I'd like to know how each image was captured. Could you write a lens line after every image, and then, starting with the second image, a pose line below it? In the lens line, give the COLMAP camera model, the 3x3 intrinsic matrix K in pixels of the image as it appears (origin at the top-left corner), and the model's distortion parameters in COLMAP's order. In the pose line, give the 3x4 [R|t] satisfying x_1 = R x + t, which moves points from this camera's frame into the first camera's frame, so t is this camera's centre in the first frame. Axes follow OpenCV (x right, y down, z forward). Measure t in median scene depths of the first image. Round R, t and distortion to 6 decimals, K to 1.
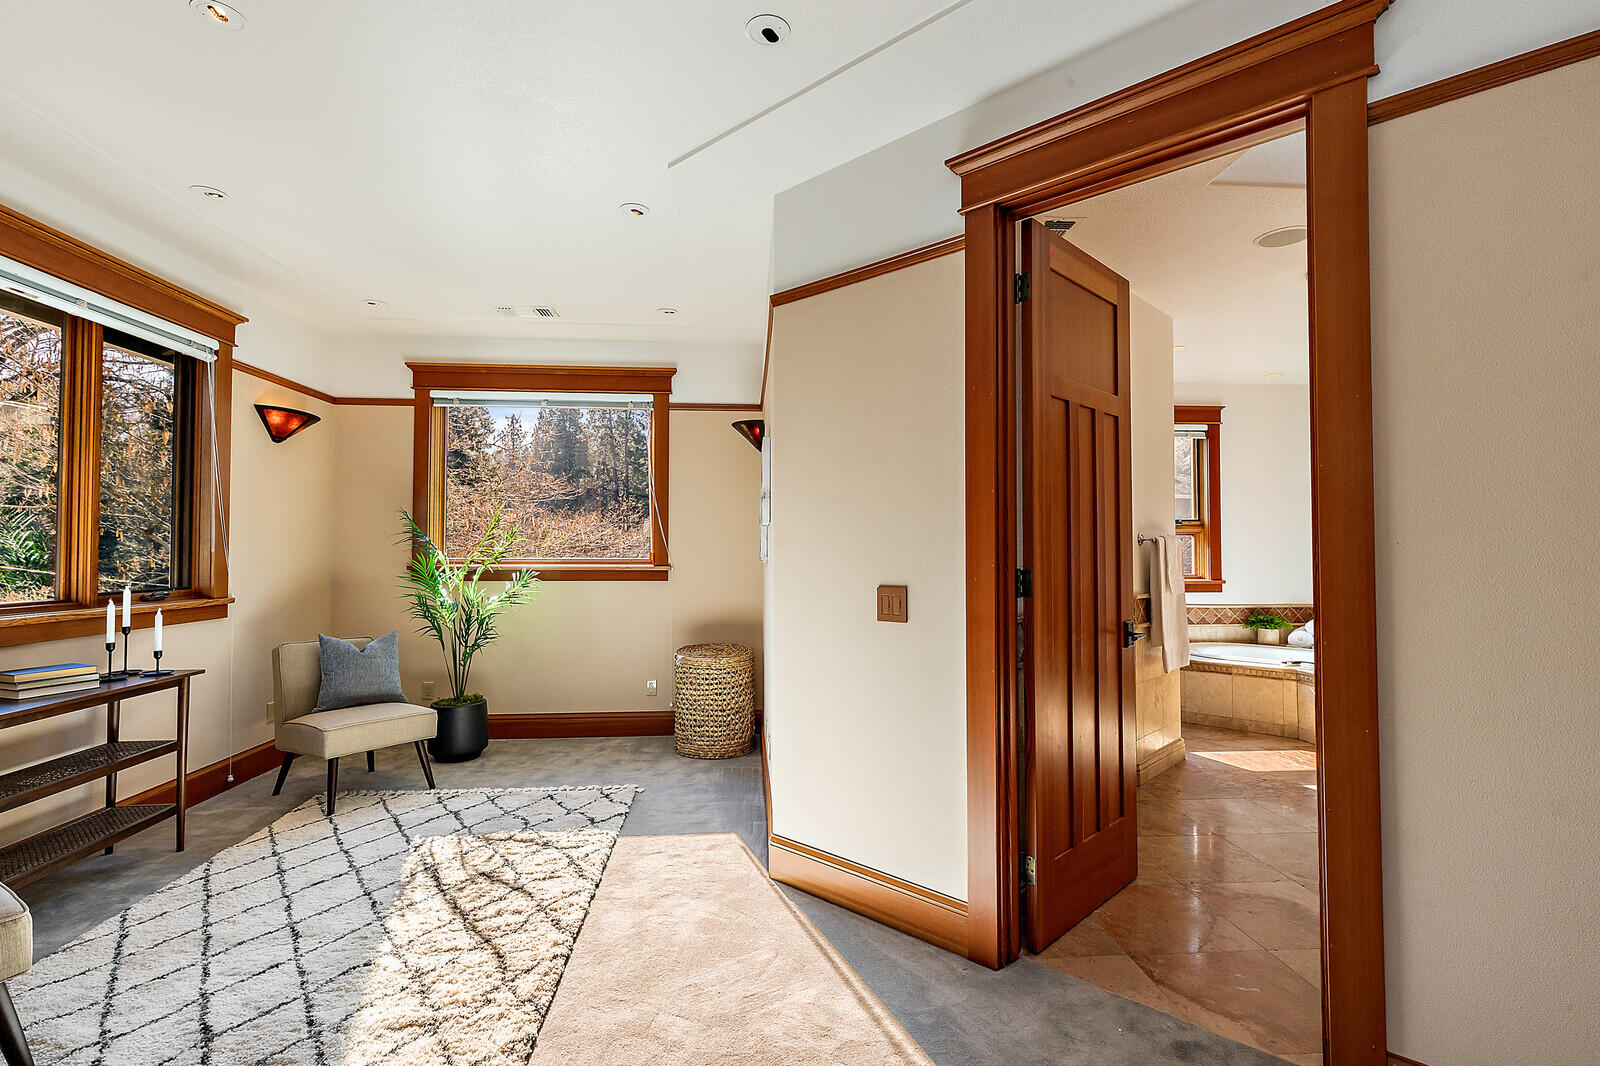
lens RADIAL K [[718.1, 0, 803.9], [0, 718.1, 532.3], [0, 0, 1]] dist [0.001576, -0.000561]
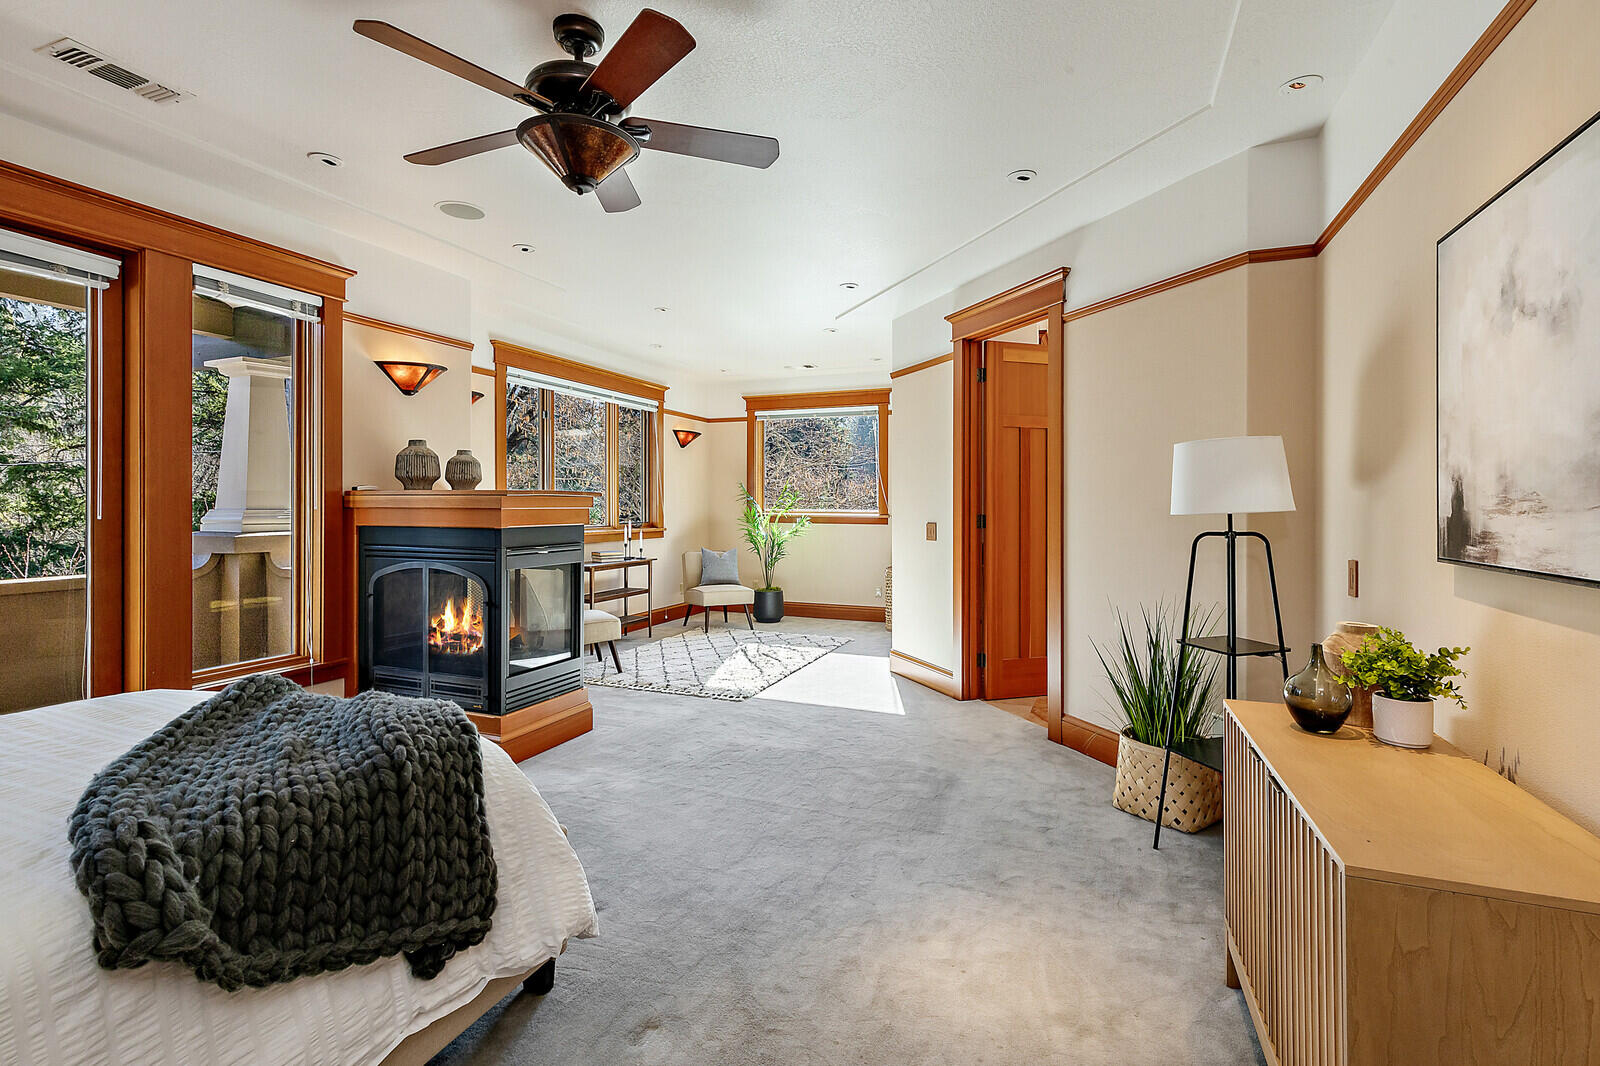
lens RADIAL K [[727.7, 0, 803.9], [0, 727.7, 515.5], [0, 0, 1]] dist [0.004754, -0.000525]
pose [[0.891911, 0.008975, -0.452123, 0.484363], [0.008521, 0.999292, 0.036647, -0.016060], [0.452131, -0.036538, 0.891203, -0.657530]]
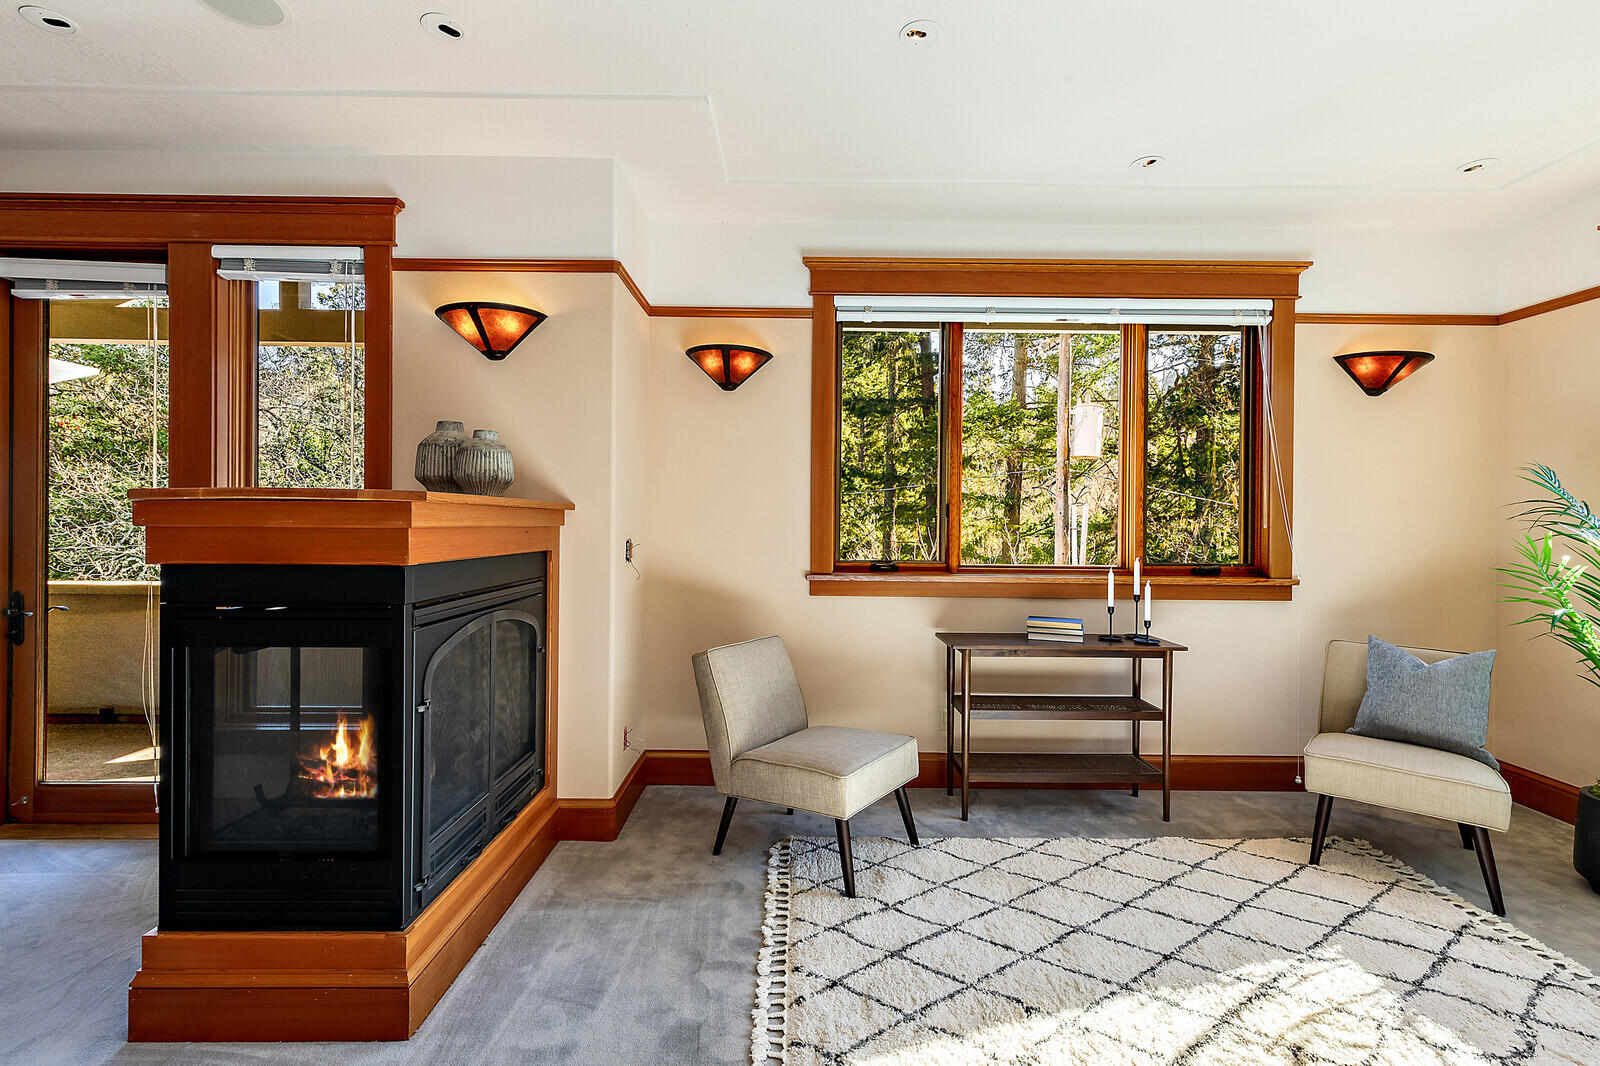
lens RADIAL K [[714.0, 0, 802.9], [0, 714.0, 524.0], [0, 0, 1]] dist [0.001363, -0.000103]
pose [[-0.079185, -0.000006, -0.996860, 0.147427], [0.014698, 0.999891, -0.001174, 0.014094], [0.996752, -0.014745, -0.079176, 0.468623]]
